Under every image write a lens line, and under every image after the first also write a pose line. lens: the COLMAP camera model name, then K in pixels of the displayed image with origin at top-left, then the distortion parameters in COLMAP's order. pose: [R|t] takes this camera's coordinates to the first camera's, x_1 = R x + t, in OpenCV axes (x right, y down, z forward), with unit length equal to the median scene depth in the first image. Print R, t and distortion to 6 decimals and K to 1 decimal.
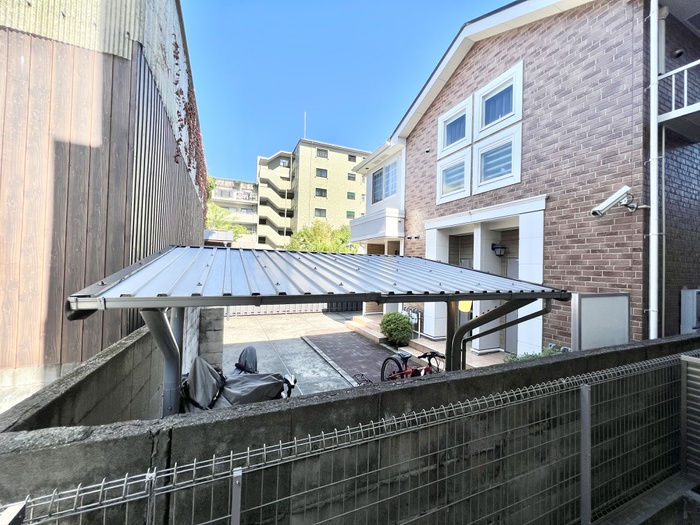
lens RADIAL K [[279.7, 0, 347.4], [0, 279.7, 260.7], [0, 0, 1]] dist [-0.002196, 0.000389]
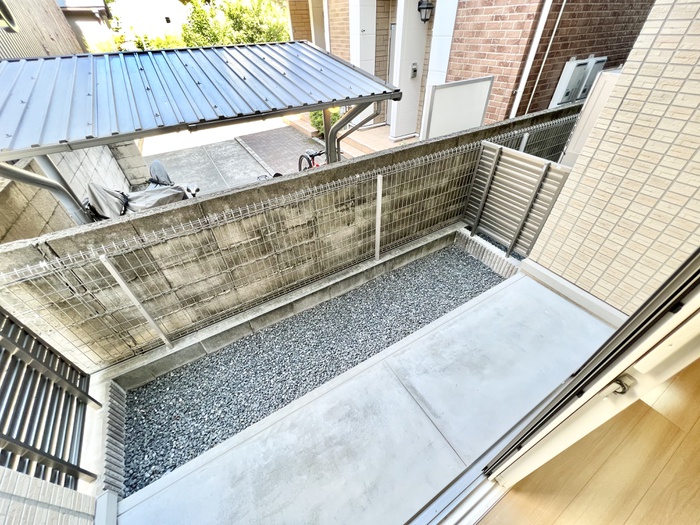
lens RADIAL K [[279.7, 0, 349.8], [0, 279.7, 261.6], [0, 0, 1]] dist [-0.002196, 0.000389]
pose [[0.990444, -0.125395, 0.057426, 0.373511], [0.055209, 0.742033, 0.668086, -0.113663], [-0.126386, -0.658531, 0.741865, -0.191795]]
